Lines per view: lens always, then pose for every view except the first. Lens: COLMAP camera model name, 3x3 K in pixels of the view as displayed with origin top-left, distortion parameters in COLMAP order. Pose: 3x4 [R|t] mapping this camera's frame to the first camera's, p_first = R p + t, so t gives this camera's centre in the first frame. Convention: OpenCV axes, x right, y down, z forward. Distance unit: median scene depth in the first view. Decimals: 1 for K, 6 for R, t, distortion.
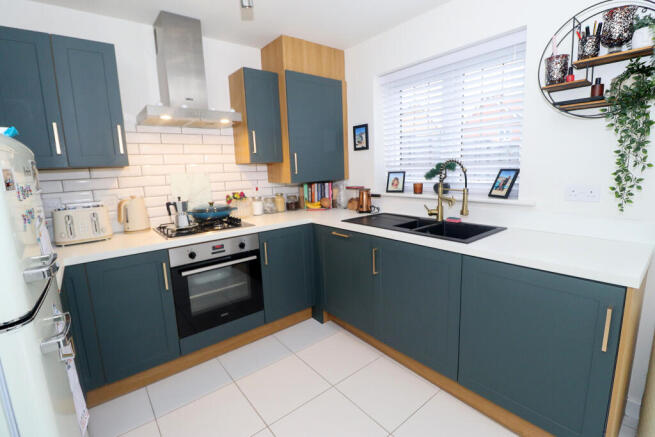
lens RADIAL K [[304.0, 0, 328.7], [0, 304.0, 214.7], [0, 0, 1]] dist [0.001272, -0.014969]
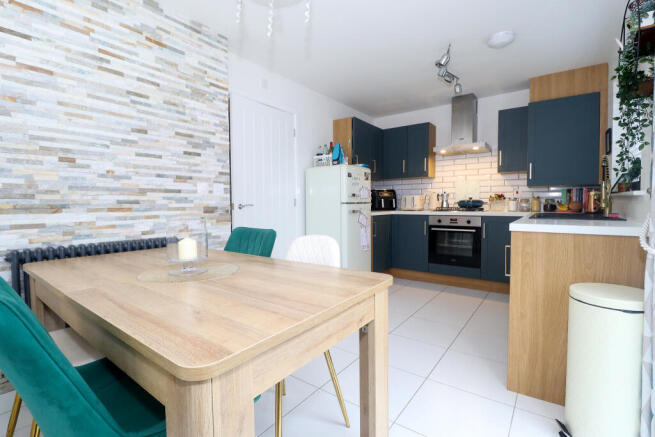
lens RADIAL K [[304.0, 0, 328.7], [0, 304.0, 214.7], [0, 0, 1]] dist [0.001272, -0.014969]
pose [[0.244643, 0.071220, -0.966994, 1.034958], [-0.155419, 0.987284, 0.033394, 0.115685], [0.957076, 0.142119, 0.252601, -0.133941]]
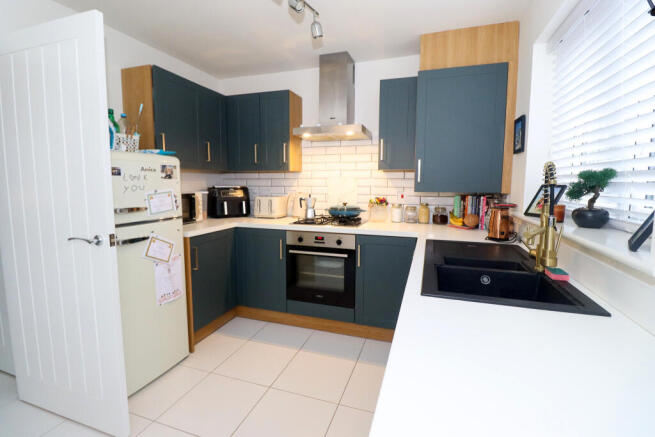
lens RADIAL K [[306.6, 0, 330.1], [0, 306.6, 211.2], [0, 0, 1]] dist [-0.001134, -0.000286]
pose [[0.536688, 0.116811, -0.835656, 0.582894], [-0.156202, 0.987007, 0.037649, -0.045558], [0.829196, 0.110326, 0.547961, 0.316235]]
